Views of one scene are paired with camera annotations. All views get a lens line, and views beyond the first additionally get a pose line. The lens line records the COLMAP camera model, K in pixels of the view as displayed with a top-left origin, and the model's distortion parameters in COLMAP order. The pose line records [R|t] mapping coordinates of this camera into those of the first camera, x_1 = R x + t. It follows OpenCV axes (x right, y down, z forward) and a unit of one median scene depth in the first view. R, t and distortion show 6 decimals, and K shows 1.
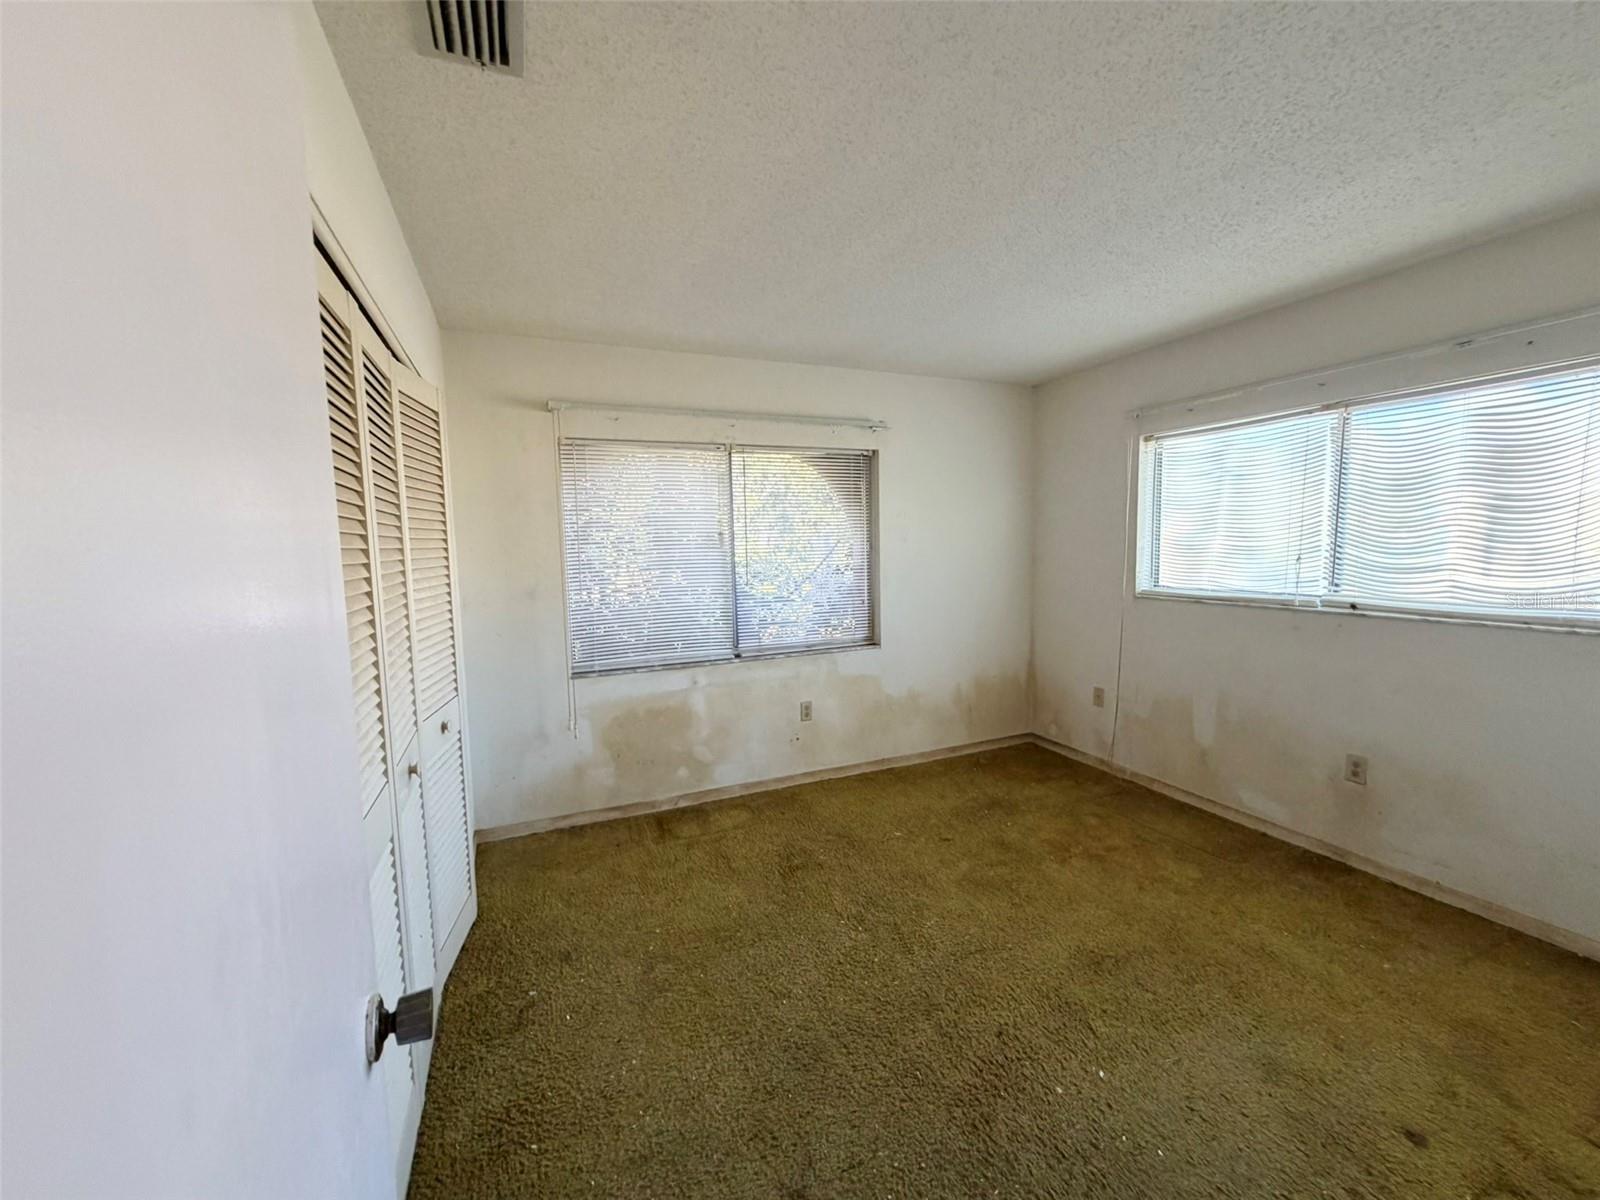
lens RADIAL K [[639.5, 0, 796.9], [0, 639.5, 600.8], [0, 0, 1]] dist [-0.002014, 0.000500]
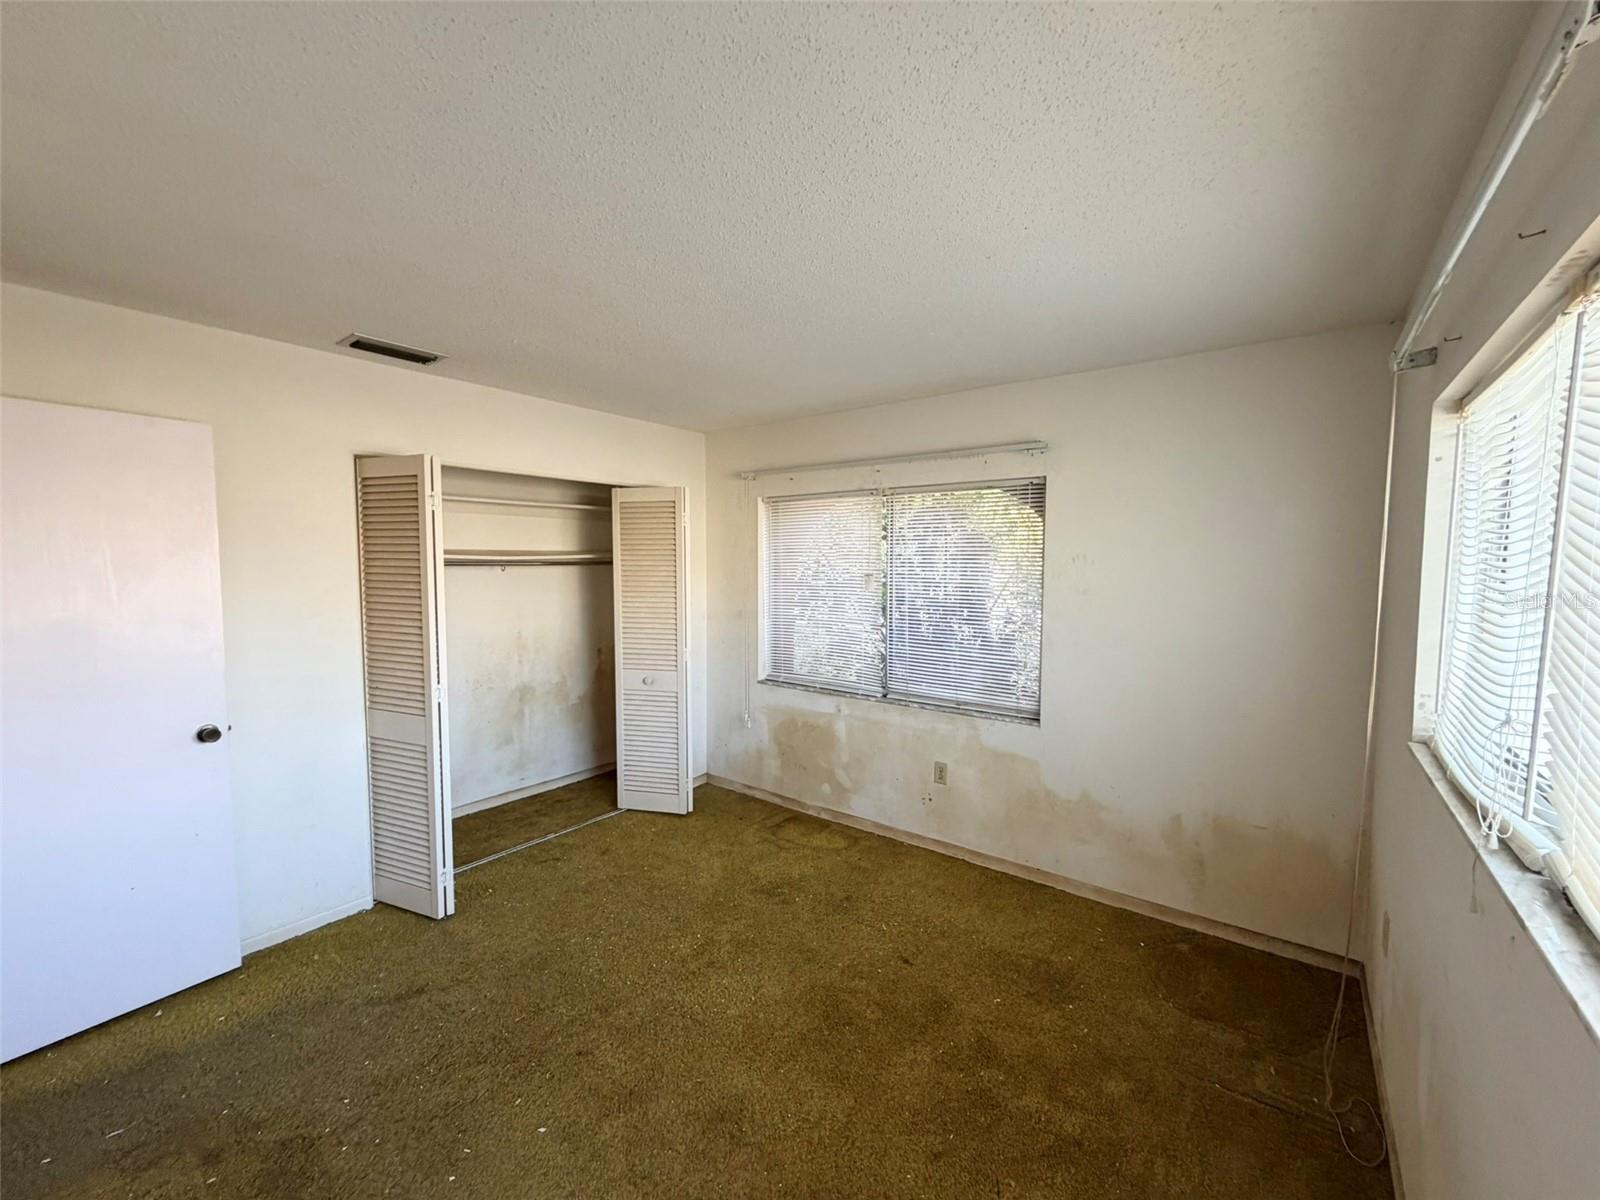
lens RADIAL K [[639.5, 0, 796.9], [0, 639.5, 600.8], [0, 0, 1]] dist [-0.002014, 0.000500]
pose [[0.489944, 0.078688, -0.868195, 0.711805], [-0.094777, 0.994823, 0.036679, -0.087567], [0.866586, 0.064314, 0.494866, 0.374114]]
